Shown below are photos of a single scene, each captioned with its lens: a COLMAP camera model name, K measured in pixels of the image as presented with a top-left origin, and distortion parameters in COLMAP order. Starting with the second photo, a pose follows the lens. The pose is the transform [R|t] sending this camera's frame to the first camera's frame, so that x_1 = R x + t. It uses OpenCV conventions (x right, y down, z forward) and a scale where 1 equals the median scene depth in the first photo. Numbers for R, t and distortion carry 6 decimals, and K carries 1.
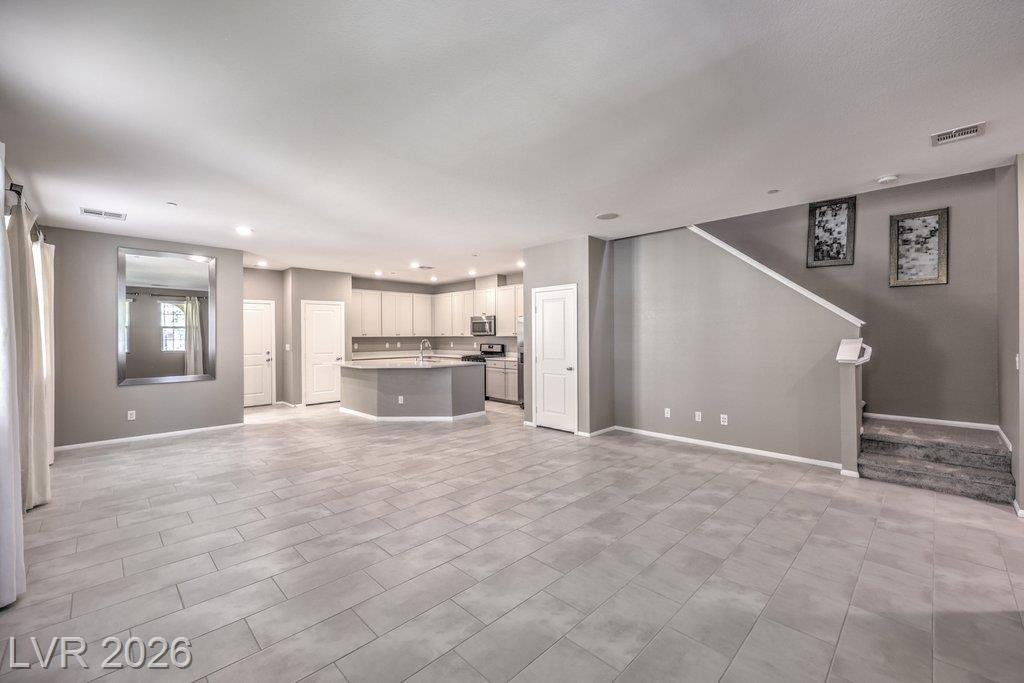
lens RADIAL K [[419.4, 0, 516.5], [0, 419.4, 335.6], [0, 0, 1]] dist [0.001461, 0.000283]
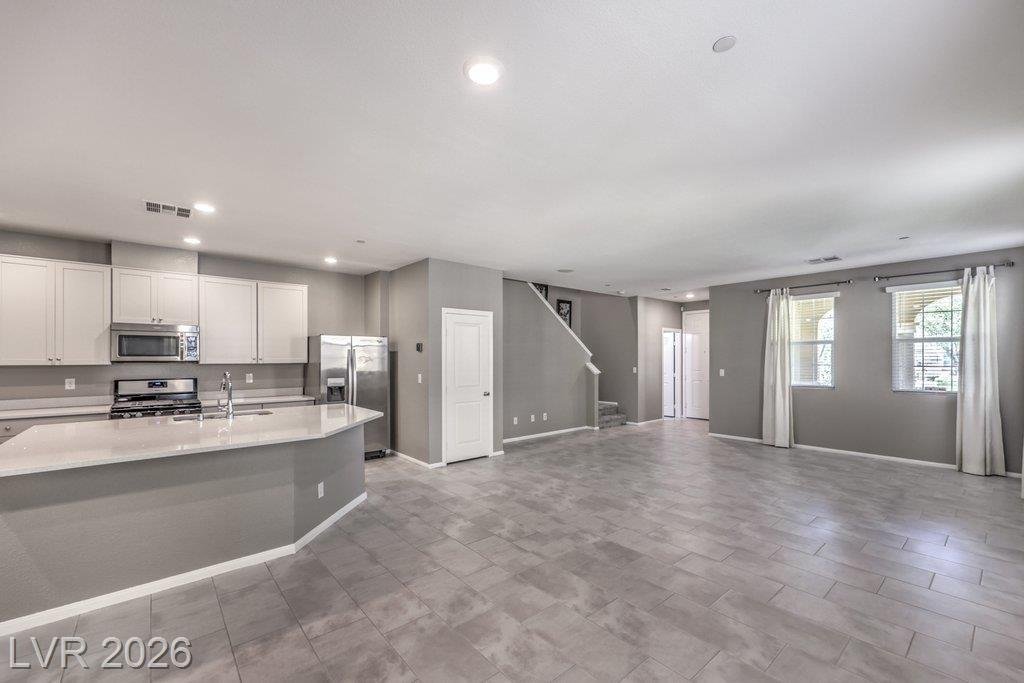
lens RADIAL K [[427.8, 0, 517.0], [0, 427.8, 358.9], [0, 0, 1]] dist [0.001939, 0.000368]
pose [[0.074188, 0.001870, 0.997243, -0.620658], [0.001980, 0.999996, -0.002022, -0.003024], [-0.997242, 0.002125, 0.074184, 0.580831]]
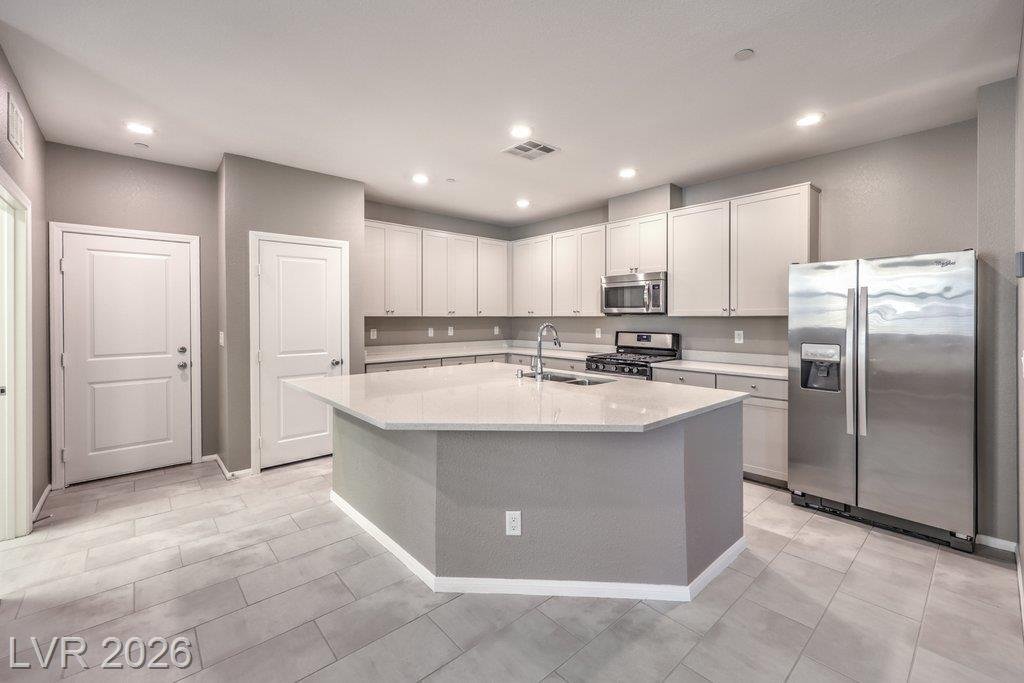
lens RADIAL K [[424.5, 0, 513.9], [0, 424.5, 319.4], [0, 0, 1]] dist [0.001477, 0.000199]
pose [[0.998469, 0.004835, -0.055094, -0.206997], [-0.004589, 0.999979, 0.004593, 0.004188], [0.055115, -0.004334, 0.998471, 0.556871]]
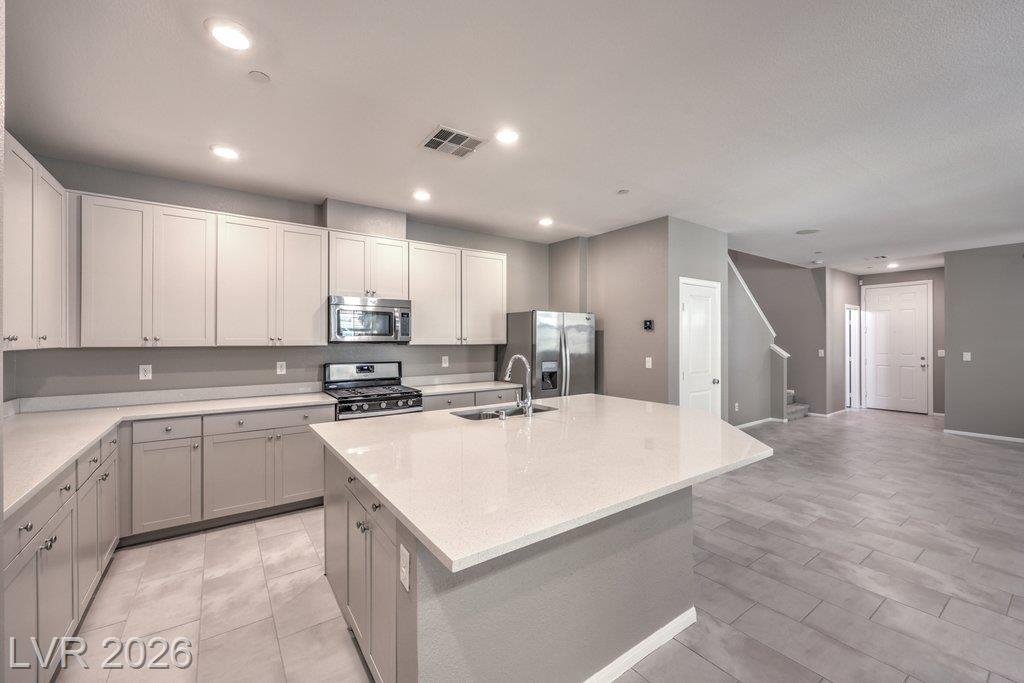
lens RADIAL K [[417.7, 0, 518.6], [0, 417.7, 339.7], [0, 0, 1]] dist [0.001738, 0.000186]
pose [[0.155502, 0.007041, 0.987811, -0.526153], [0.001916, 0.999971, -0.007429, -0.000341], [-0.987834, 0.003048, 0.155484, 0.863973]]
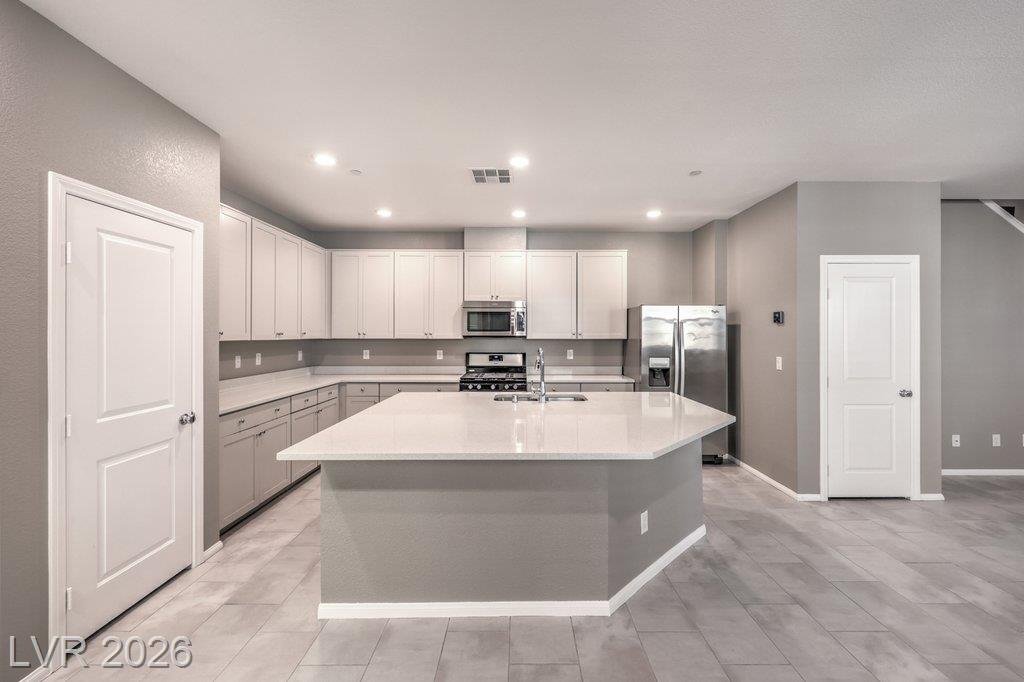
lens RADIAL K [[419.4, 0, 516.5], [0, 419.4, 335.1], [0, 0, 1]] dist [0.001461, 0.000283]
pose [[0.707710, 0.004463, 0.706489, -0.481057], [-0.003383, 0.999990, -0.002928, -0.001721], [-0.706495, -0.000318, 0.707718, 0.662825]]
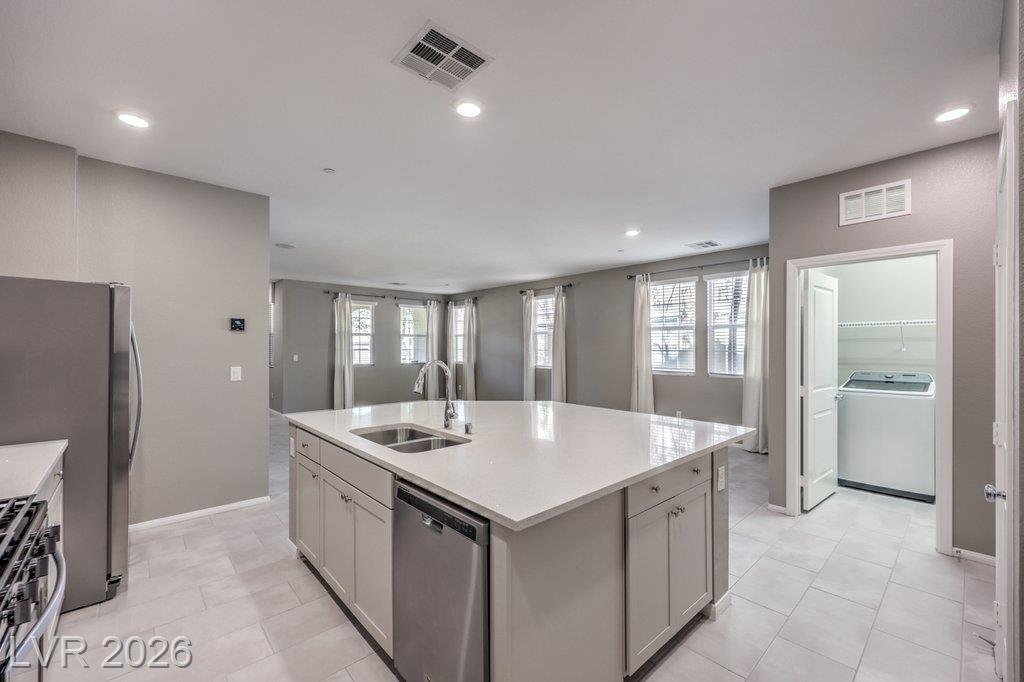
lens RADIAL K [[420.4, 0, 521.2], [0, 420.4, 346.1], [0, 0, 1]] dist [0.000089, 0.000088]
pose [[-0.999587, 0.006866, 0.027899, -0.261747], [0.006884, 0.999976, 0.000532, 0.000160], [-0.027894, 0.000724, -0.999611, 1.192475]]
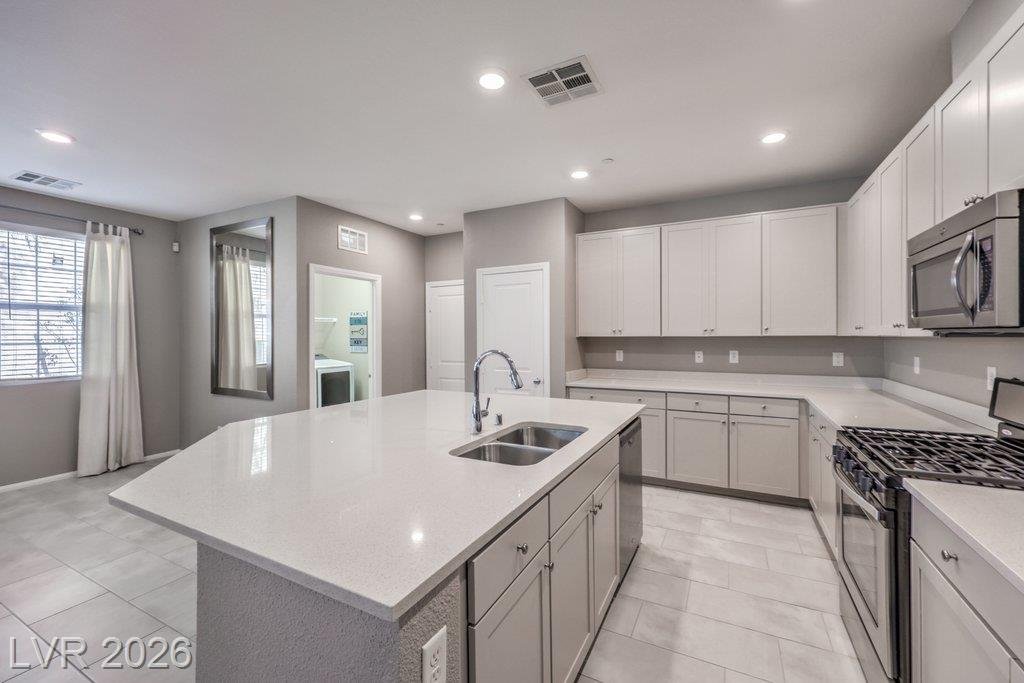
lens RADIAL K [[419.4, 0, 516.5], [0, 419.4, 335.6], [0, 0, 1]] dist [0.001461, 0.000283]
pose [[0.305483, 0.004518, -0.952187, 0.030263], [-0.000858, 0.999990, 0.004470, 0.000459], [0.952197, -0.000549, 0.305484, 0.853727]]
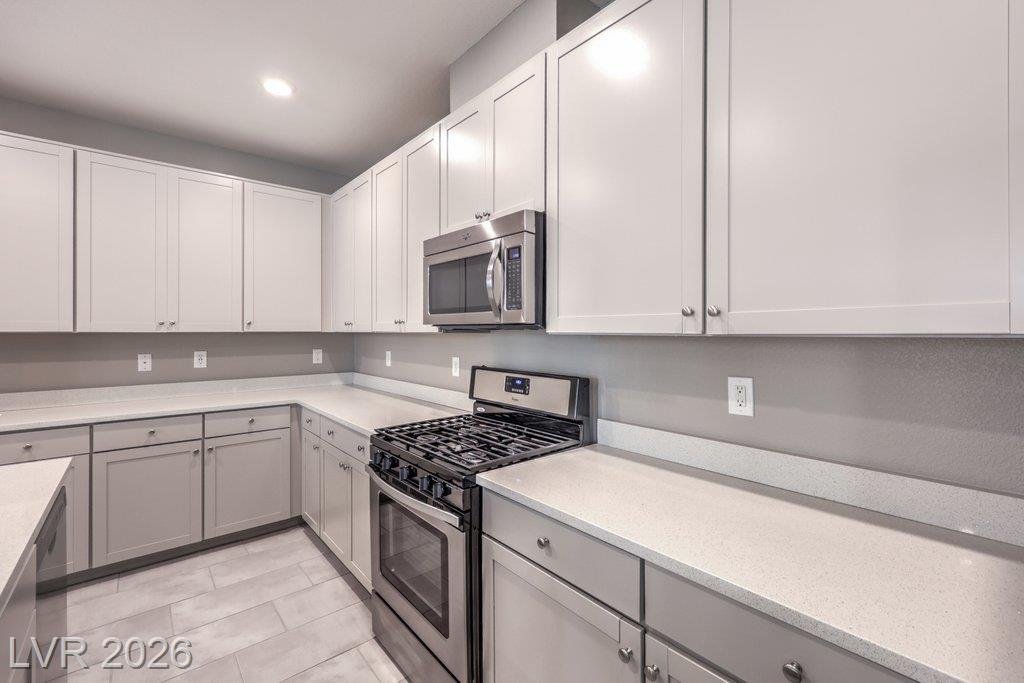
lens RADIAL K [[444.1, 0, 514.6], [0, 444.1, 331.1], [0, 0, 1]] dist [0.001521, 0.000253]
pose [[0.996968, 0.006213, -0.077563, -0.051085], [-0.006418, 0.999977, -0.002396, 0.001353], [0.077546, 0.002886, 0.996985, 0.877228]]
